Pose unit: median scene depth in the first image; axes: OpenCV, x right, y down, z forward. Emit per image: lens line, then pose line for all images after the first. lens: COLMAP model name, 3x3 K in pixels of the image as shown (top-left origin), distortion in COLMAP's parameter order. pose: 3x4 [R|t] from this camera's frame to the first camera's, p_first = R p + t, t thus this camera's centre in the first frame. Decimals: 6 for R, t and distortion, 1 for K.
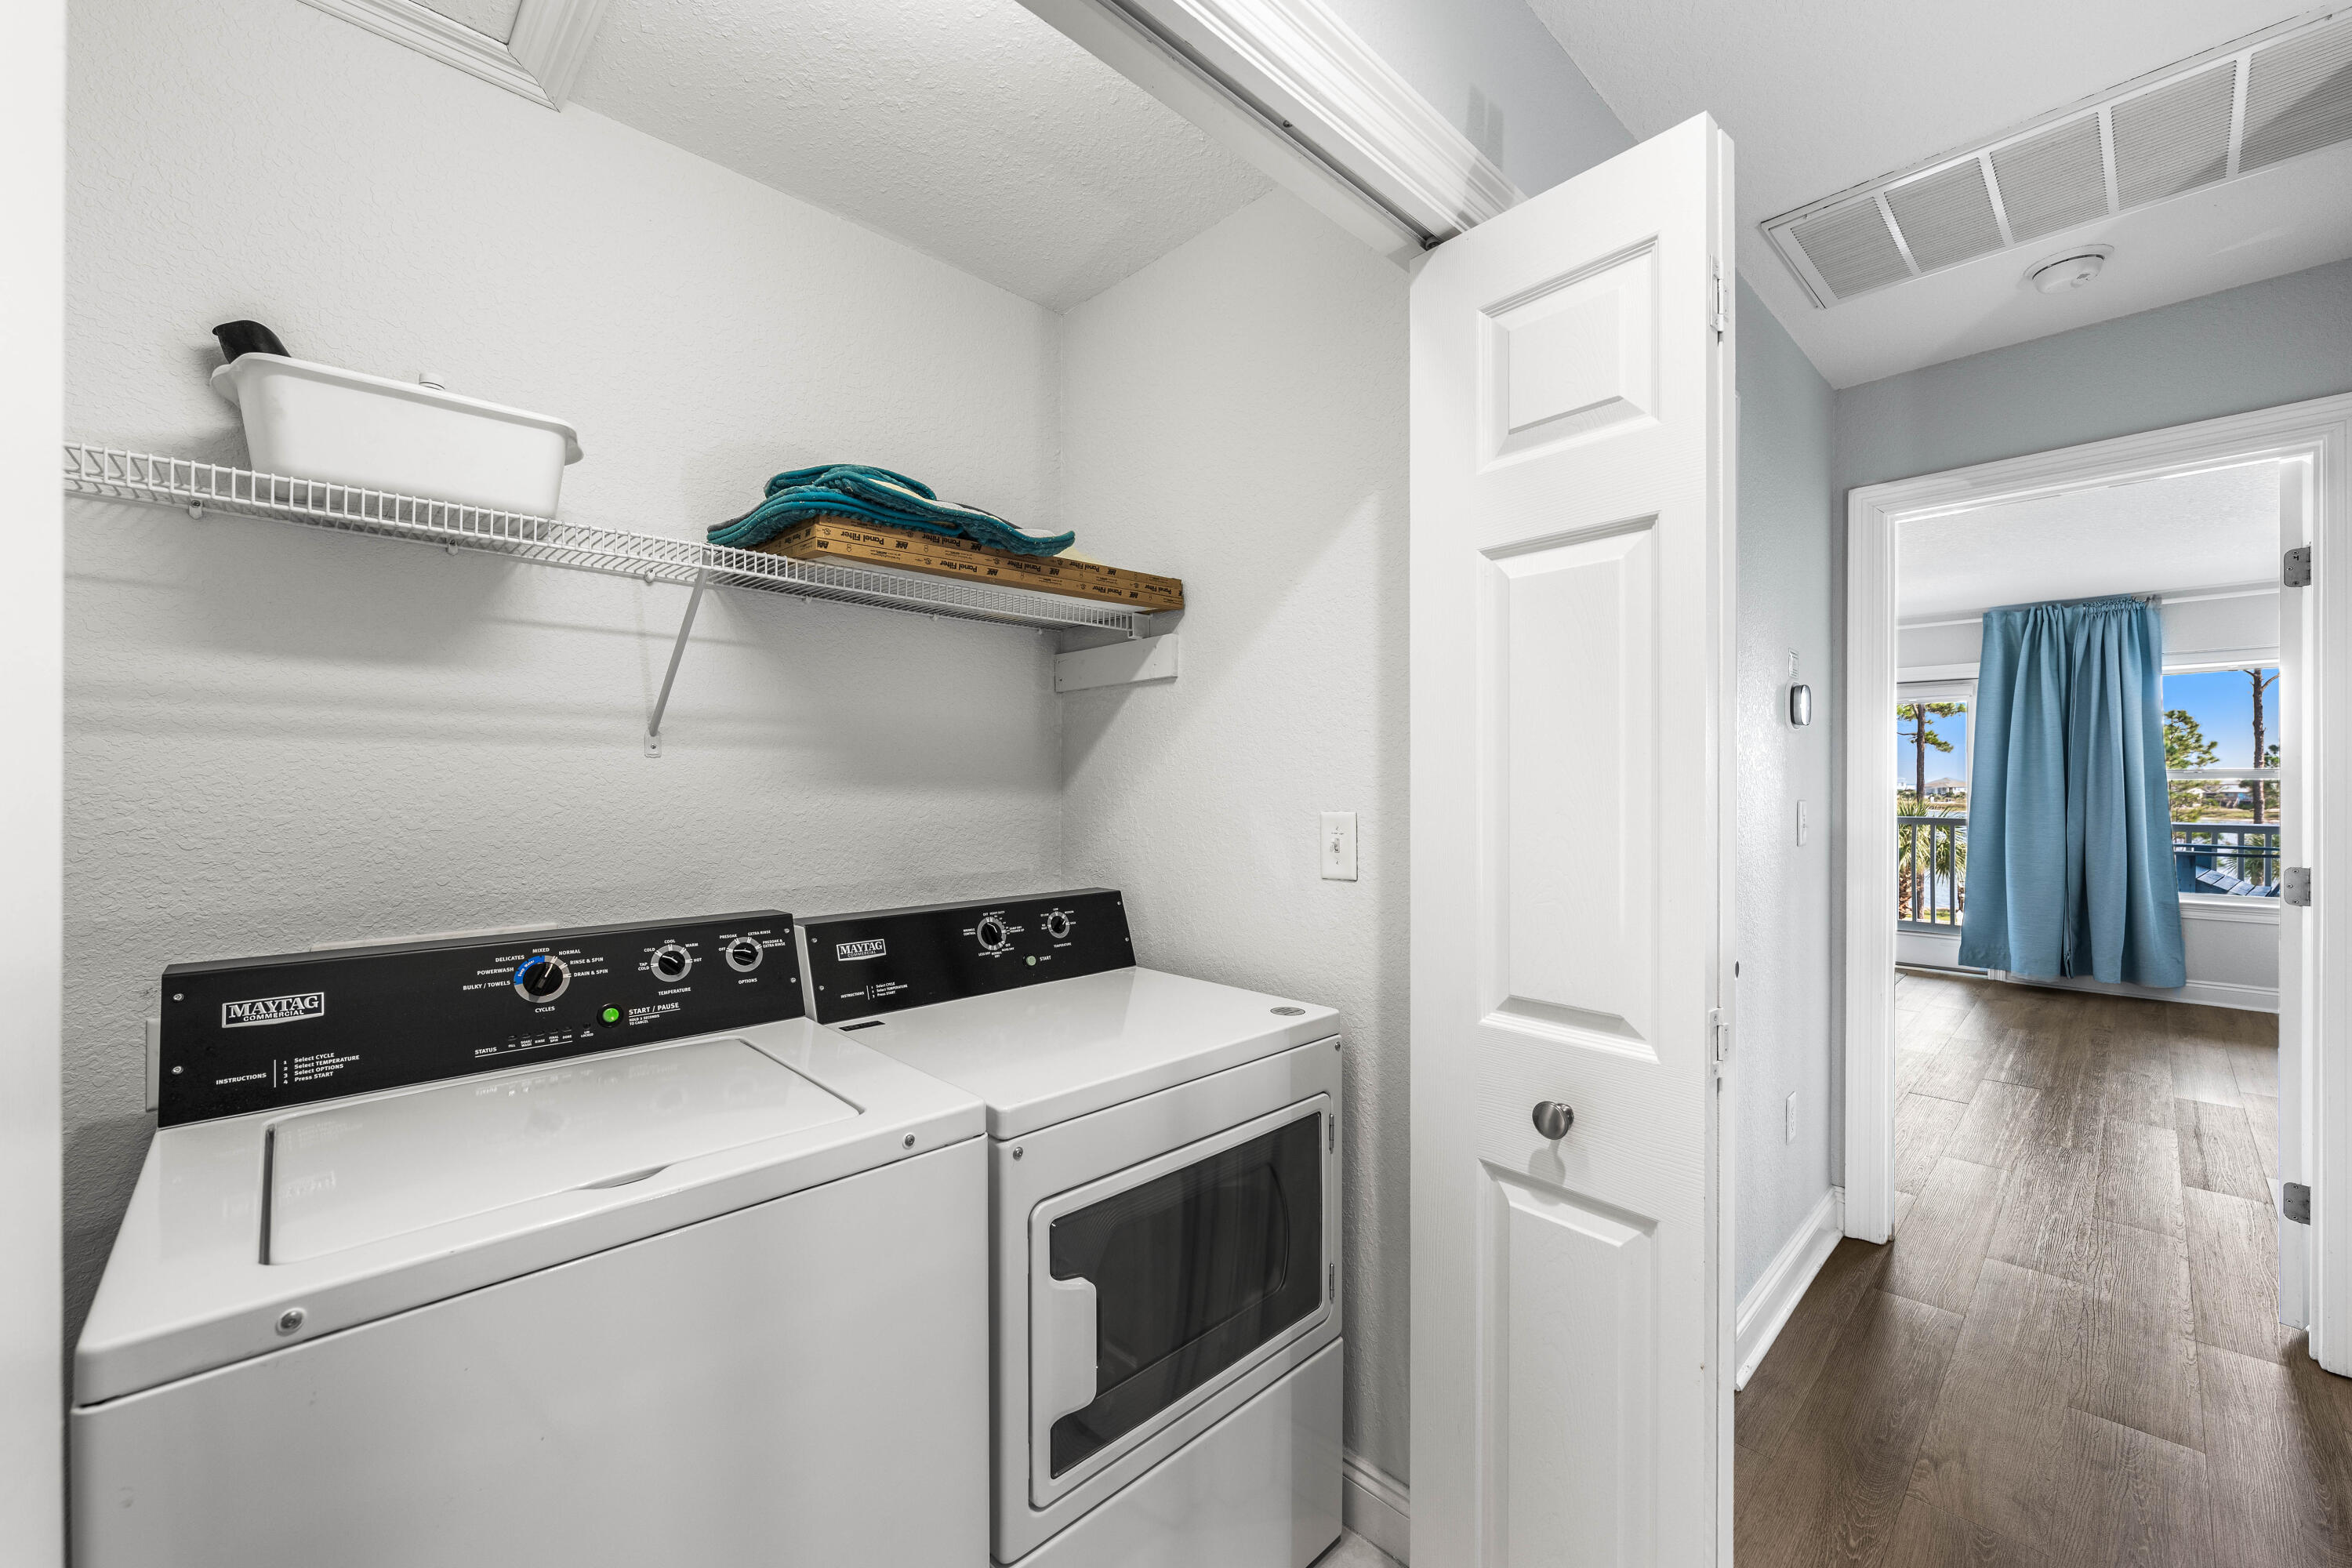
lens RADIAL K [[934.7, 0, 1186.9], [0, 934.7, 787.5], [0, 0, 1]] dist [-0.003612, 0.000342]
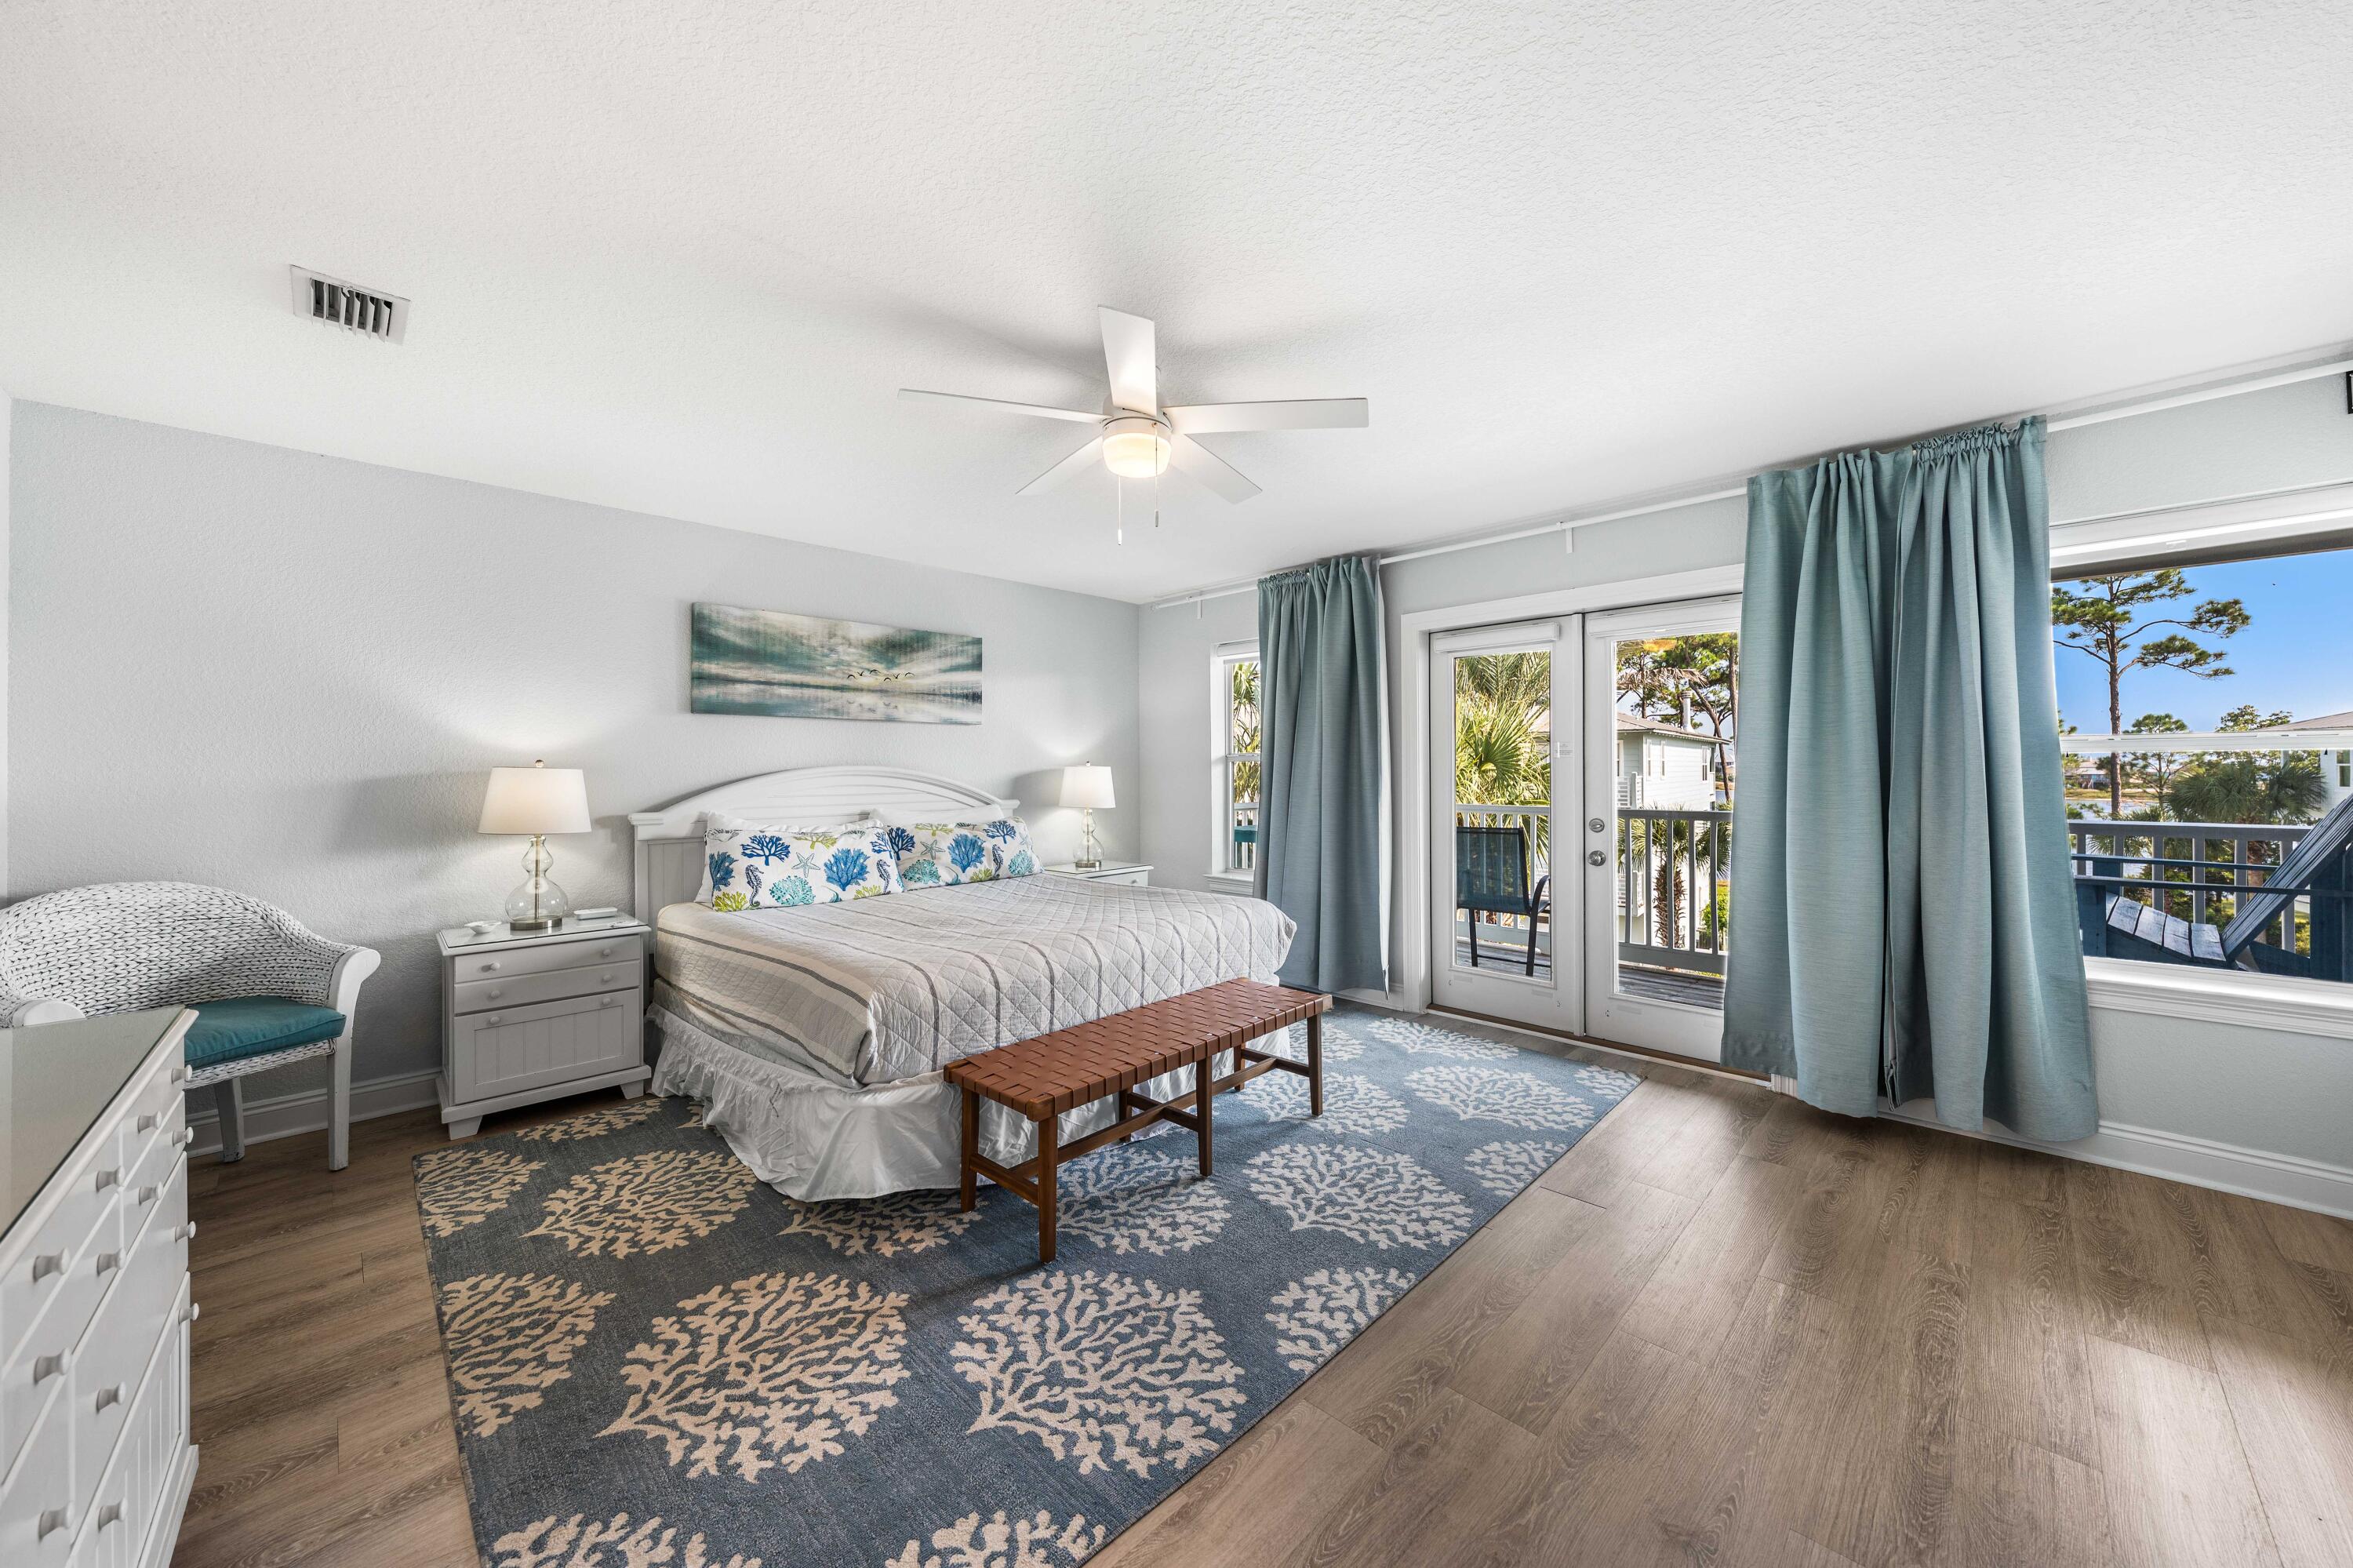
lens RADIAL K [[834.9, 0, 1165.9], [0, 834.9, 764.2], [0, 0, 1]] dist [0.014140, -0.009718]
pose [[0.999938, -0.003428, 0.010608, 0.504564], [0.003541, 0.999937, -0.010624, 0.000495], [-0.010571, 0.010661, 0.999887, 0.497452]]
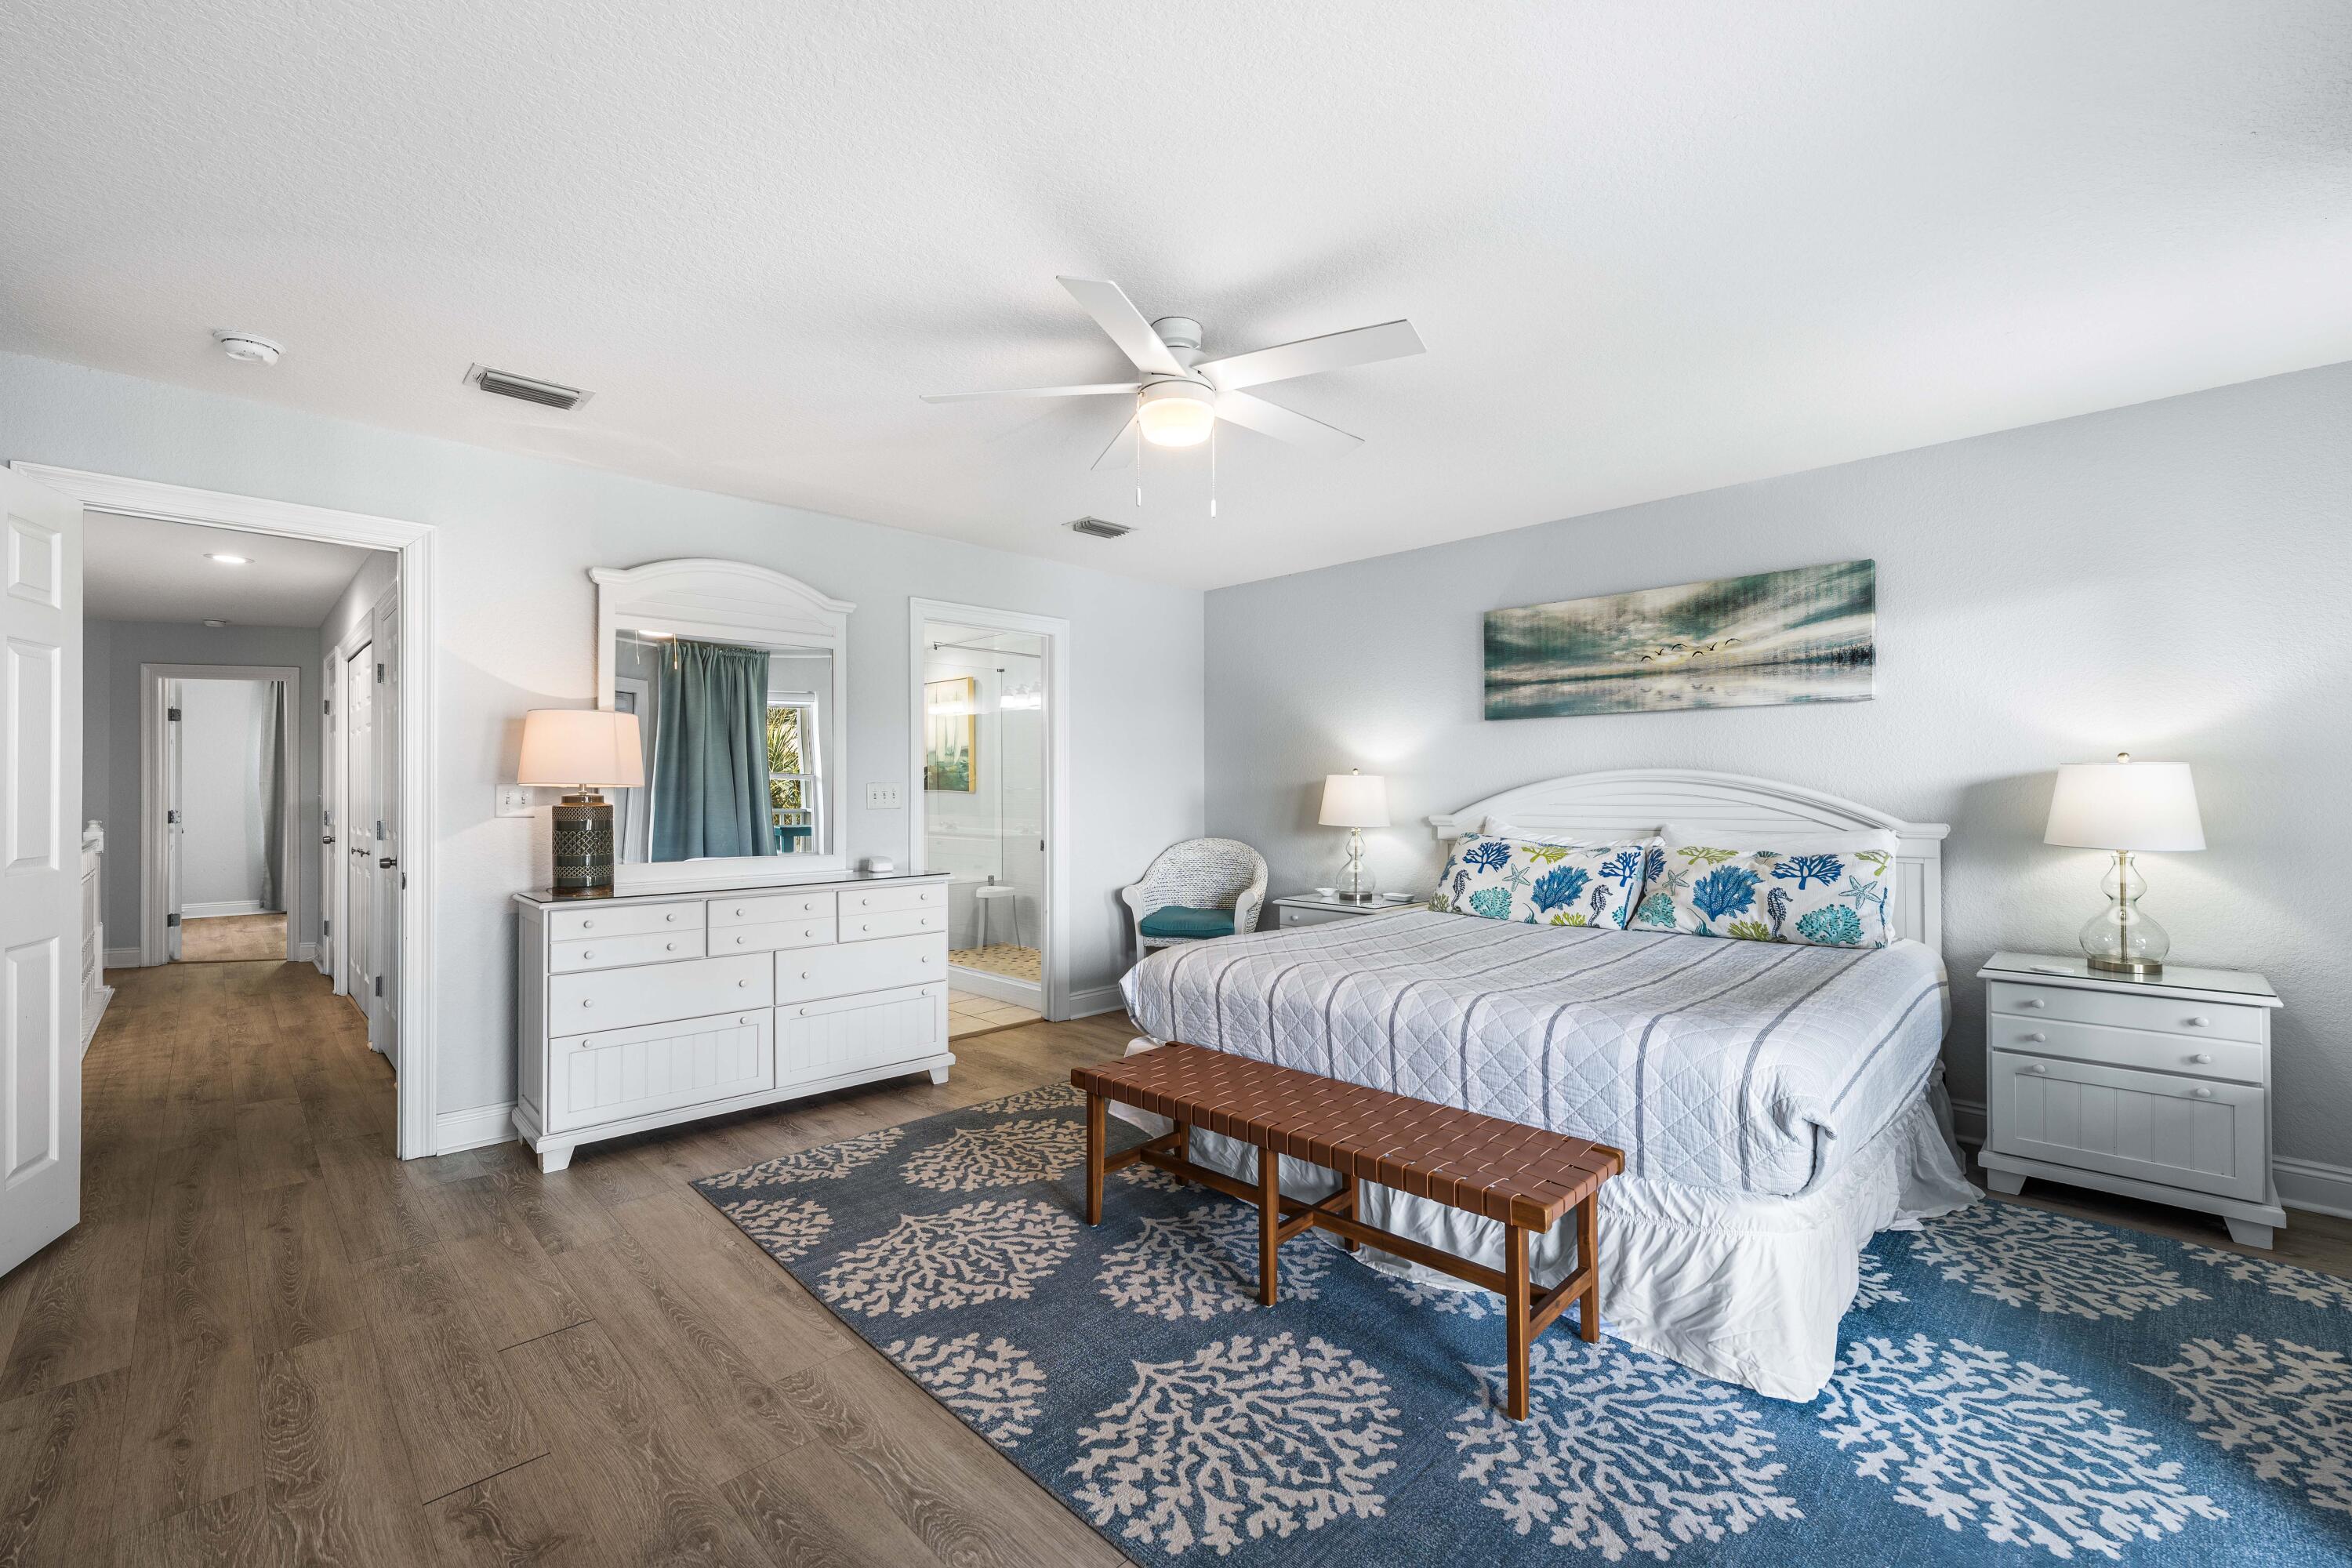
lens RADIAL K [[952.3, 0, 1178.4], [0, 952.3, 780.6], [0, 0, 1]] dist [0.018713, -0.010673]
pose [[0.028971, 0.000906, -0.999580, 1.524772], [0.005682, 0.999983, 0.001071, -0.003666], [0.999564, -0.005710, 0.028965, 1.477776]]
